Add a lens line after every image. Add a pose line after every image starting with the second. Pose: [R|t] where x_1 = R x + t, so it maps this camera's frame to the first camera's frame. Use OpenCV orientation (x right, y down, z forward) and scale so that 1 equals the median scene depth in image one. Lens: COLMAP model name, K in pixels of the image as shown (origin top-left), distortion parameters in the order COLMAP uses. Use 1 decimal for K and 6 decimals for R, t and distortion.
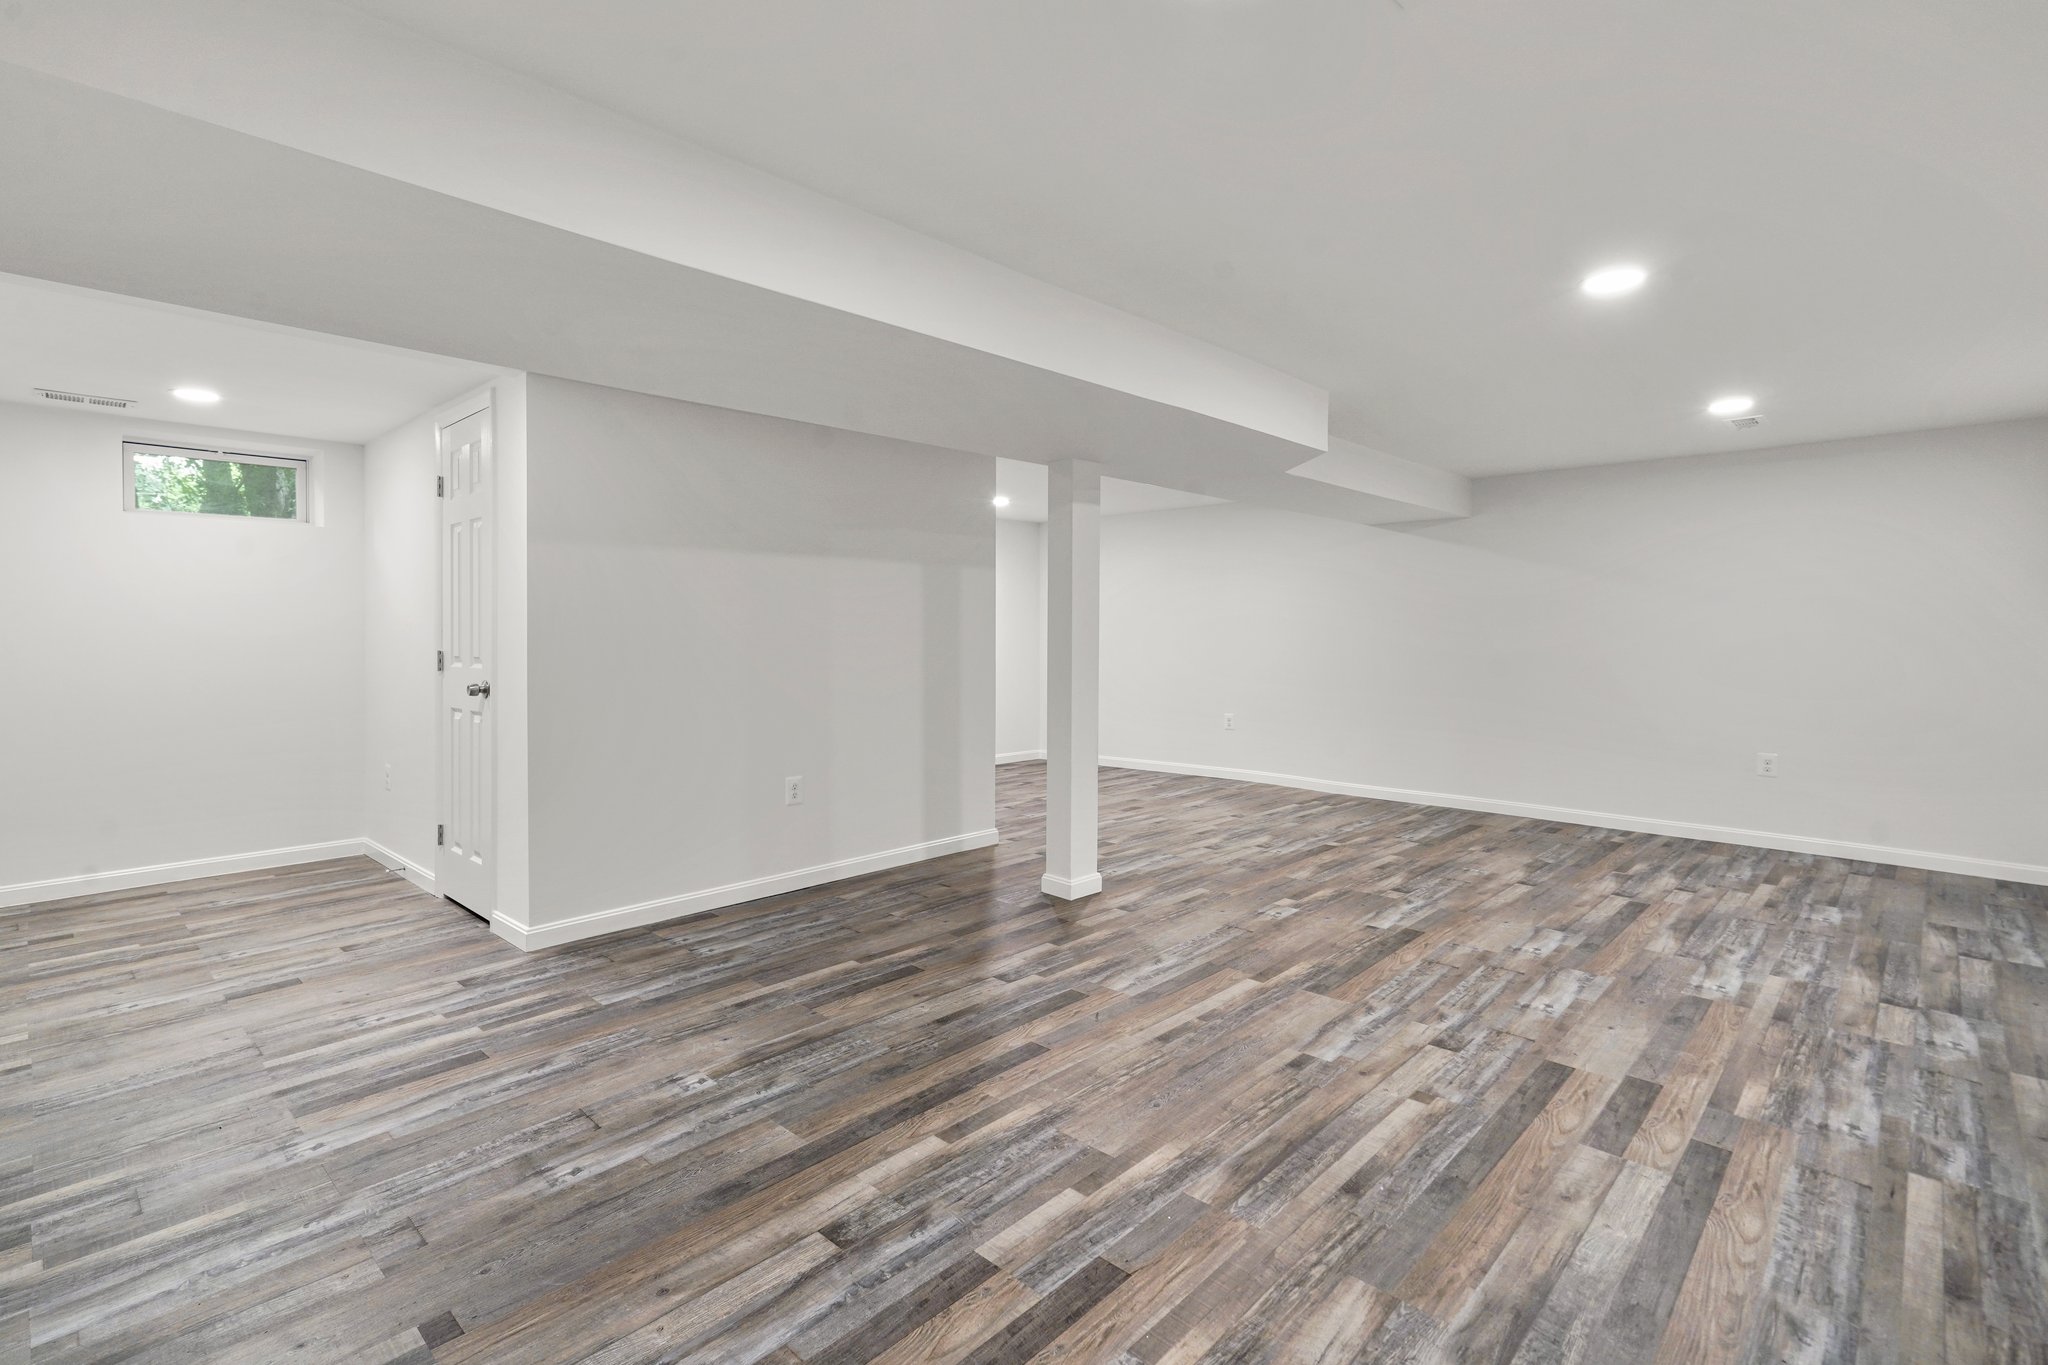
lens RADIAL K [[926.1, 0, 1016.2], [0, 926.1, 668.9], [0, 0, 1]] dist [0.002576, 0.001396]
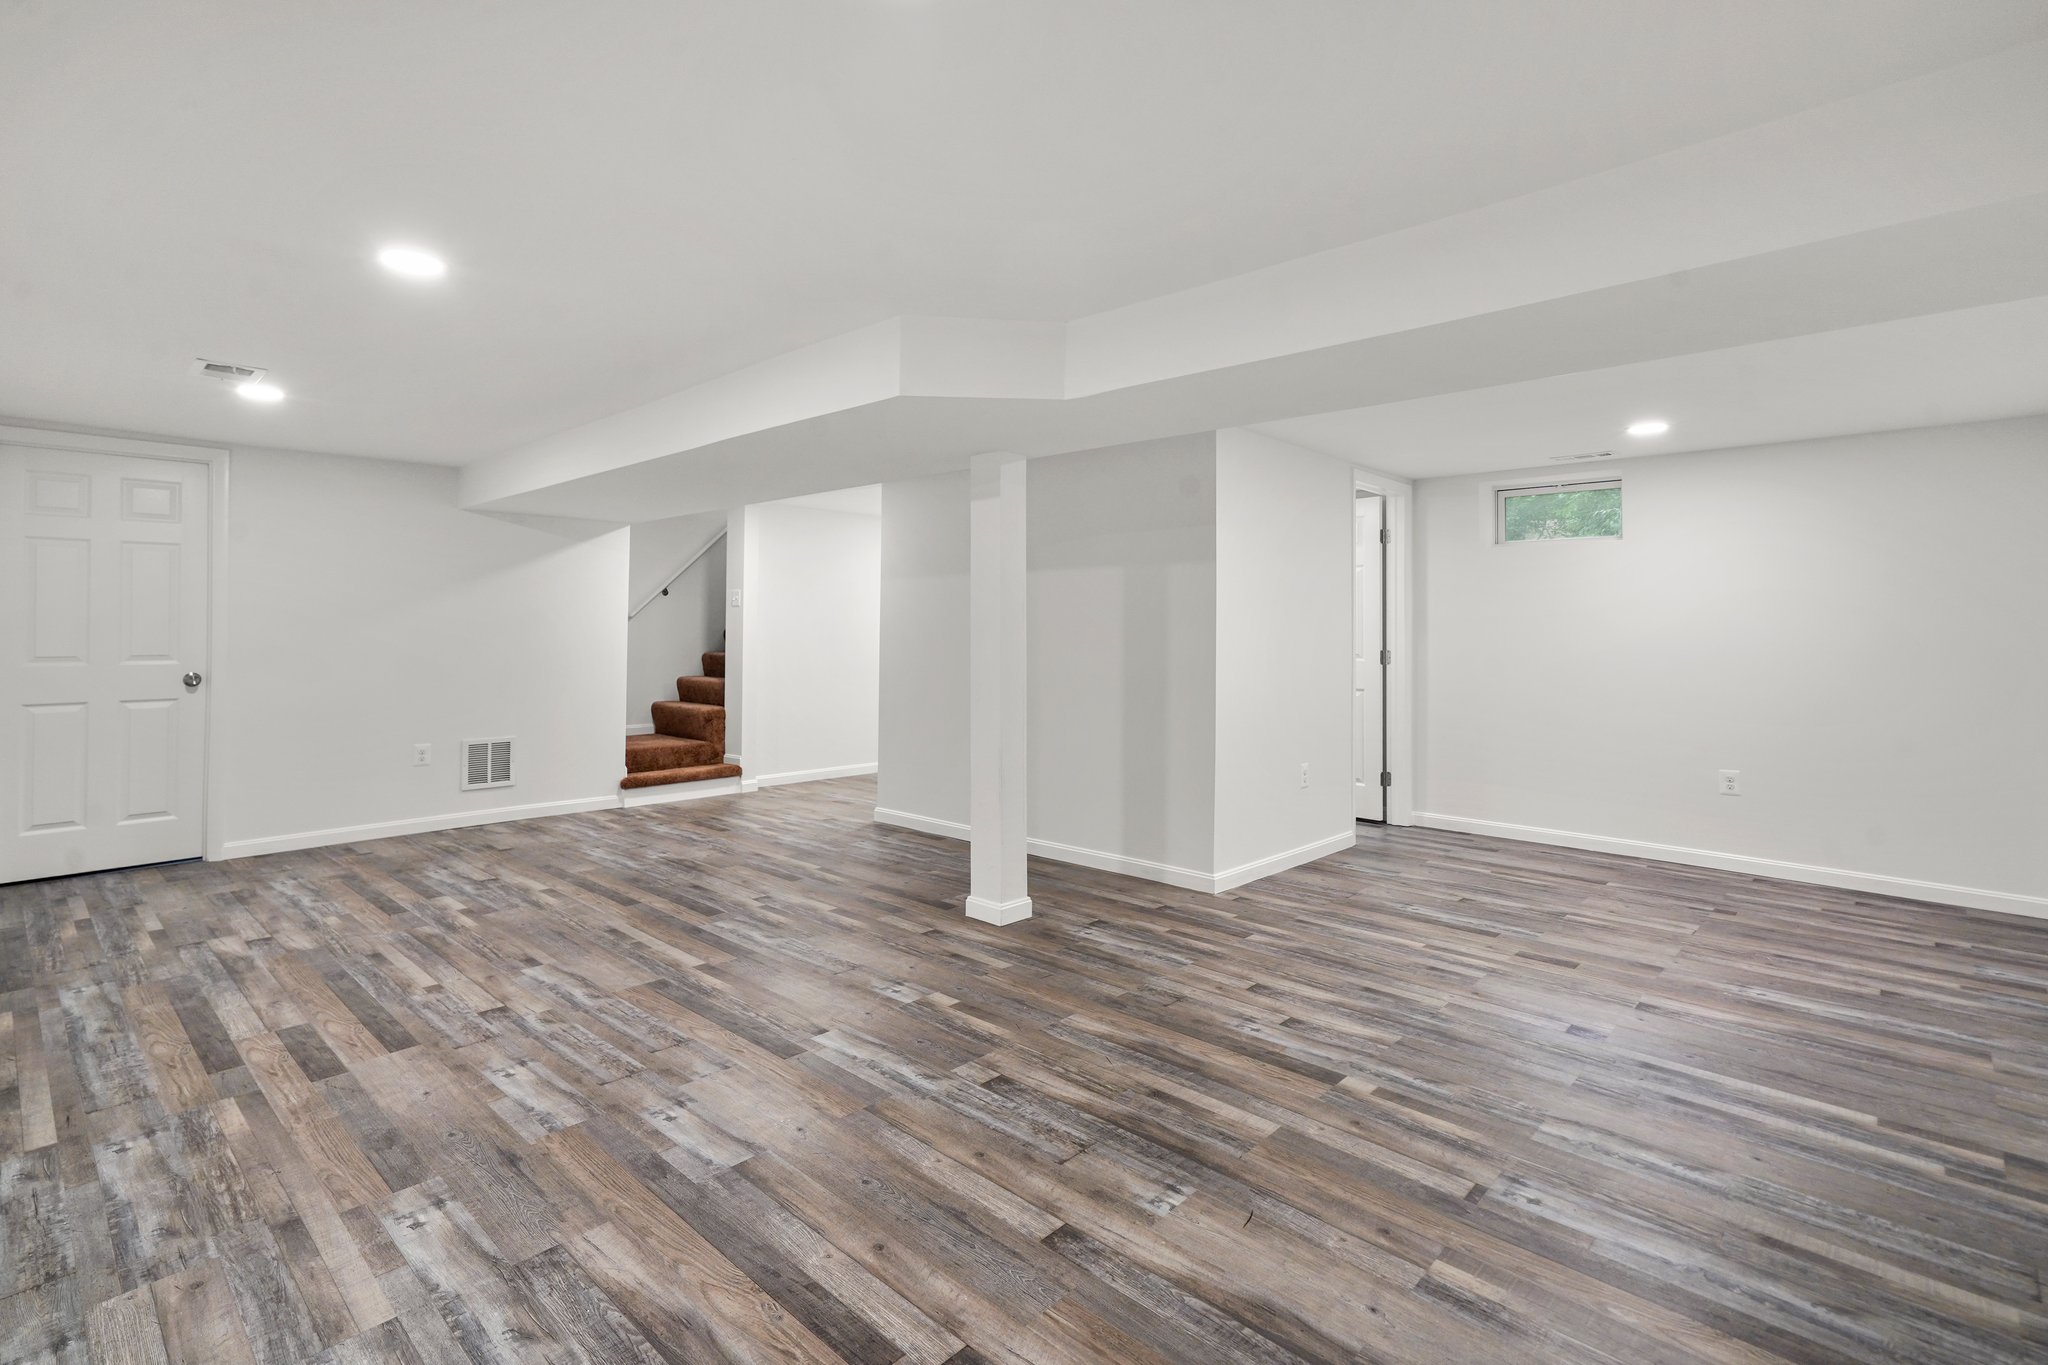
lens RADIAL K [[984.8, 0, 1030.0], [0, 984.8, 592.4], [0, 0, 1]] dist [0.019034, -0.000962]
pose [[0.018005, -0.038249, -0.999106, 1.724959], [-0.047915, 0.998087, -0.039074, -0.068705], [0.998689, 0.048576, 0.016138, 1.653155]]
